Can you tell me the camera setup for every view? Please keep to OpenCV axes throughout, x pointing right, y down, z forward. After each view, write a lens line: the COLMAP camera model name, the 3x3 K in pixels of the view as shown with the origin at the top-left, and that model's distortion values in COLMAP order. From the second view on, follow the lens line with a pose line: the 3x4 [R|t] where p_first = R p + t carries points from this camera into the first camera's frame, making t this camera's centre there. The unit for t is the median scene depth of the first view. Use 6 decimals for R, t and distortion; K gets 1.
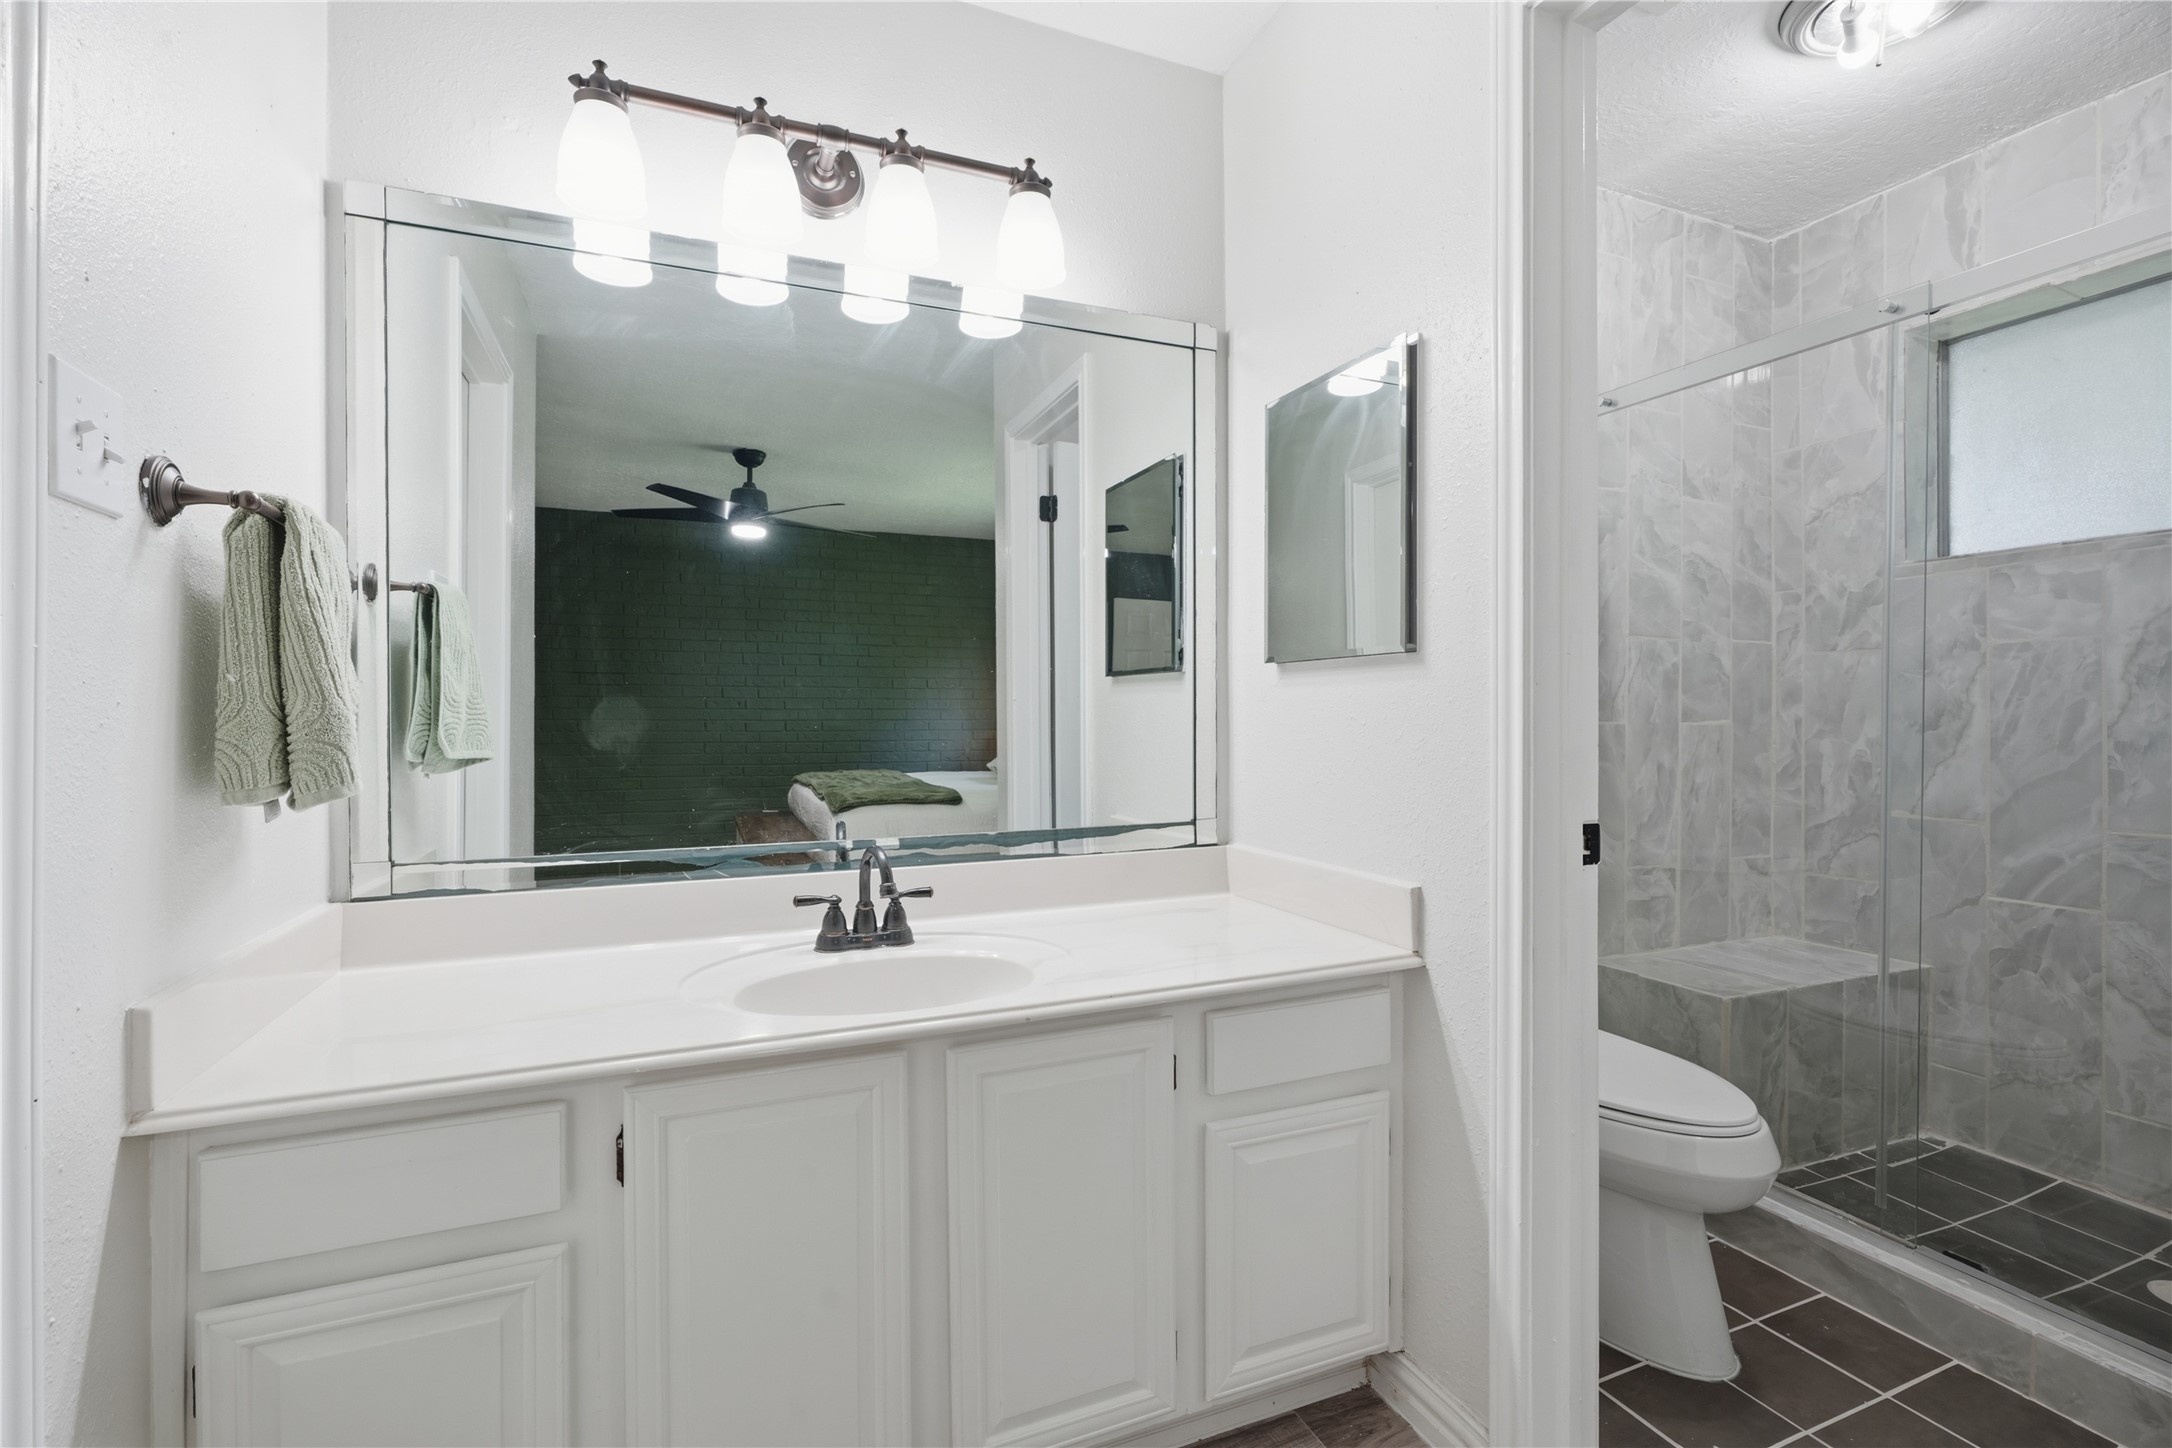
lens RADIAL K [[965.8, 0, 1086.9], [0, 965.8, 720.9], [0, 0, 1]] dist [-0.002544, 0.001032]
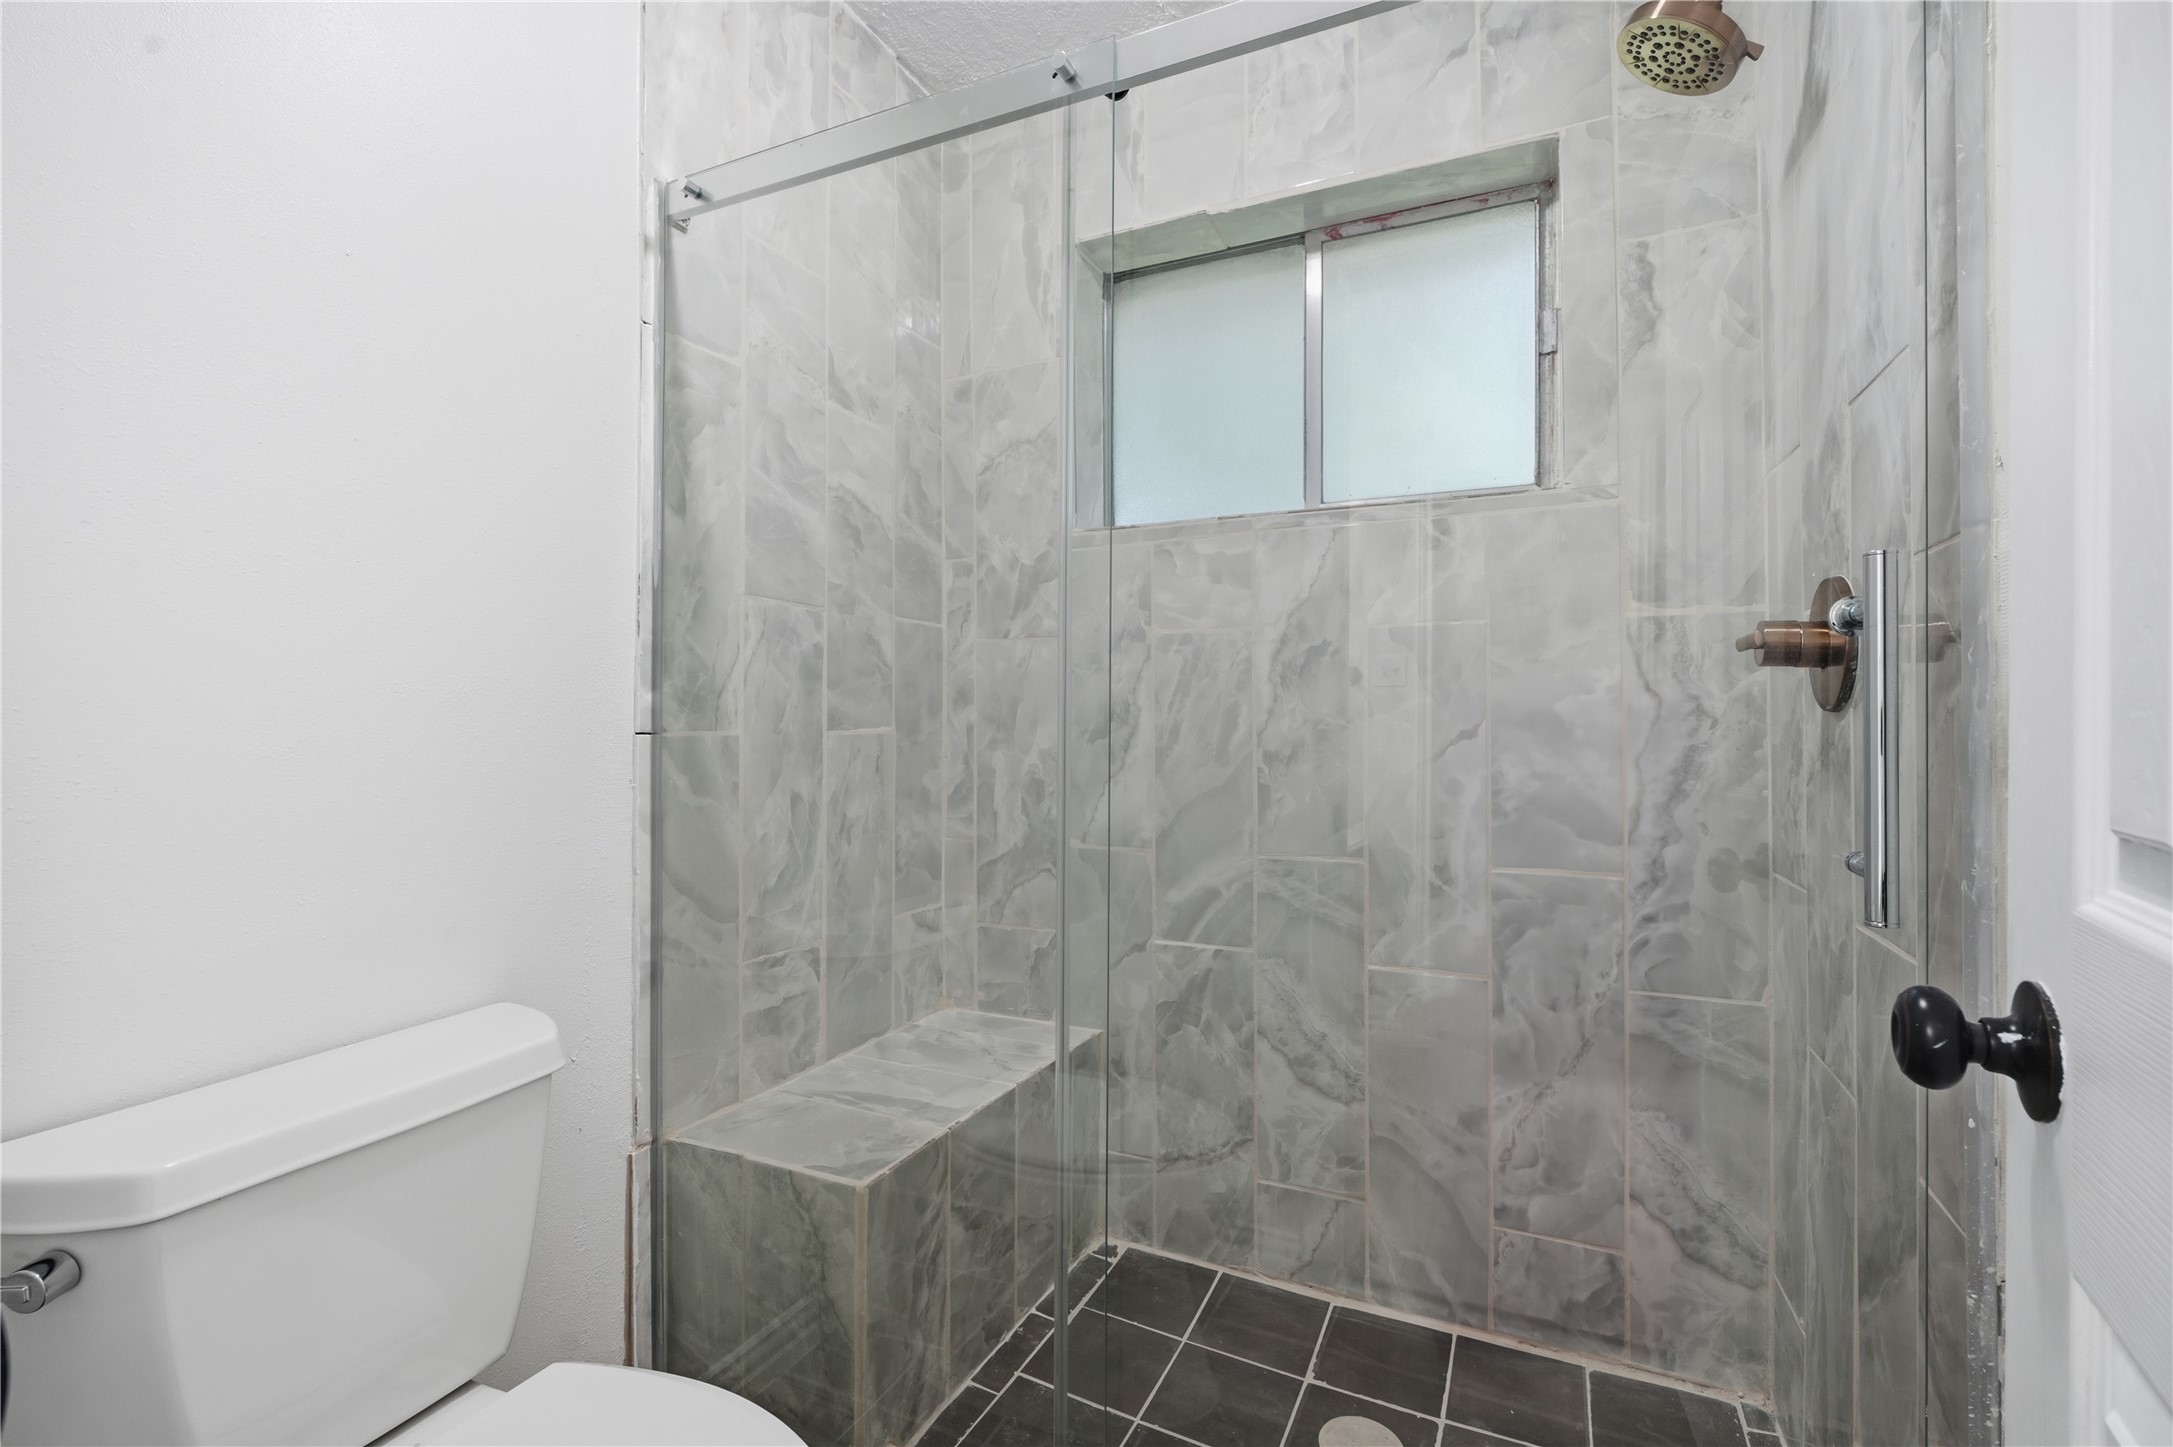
lens RADIAL K [[966.3, 0, 1087.4], [0, 966.3, 720.4], [0, 0, 1]] dist [-0.002544, 0.001032]
pose [[0.744640, -0.001339, 0.667465, 0.303649], [0.003646, 0.999991, -0.002061, -0.003948], [-0.667457, 0.003968, 0.744638, 0.376847]]
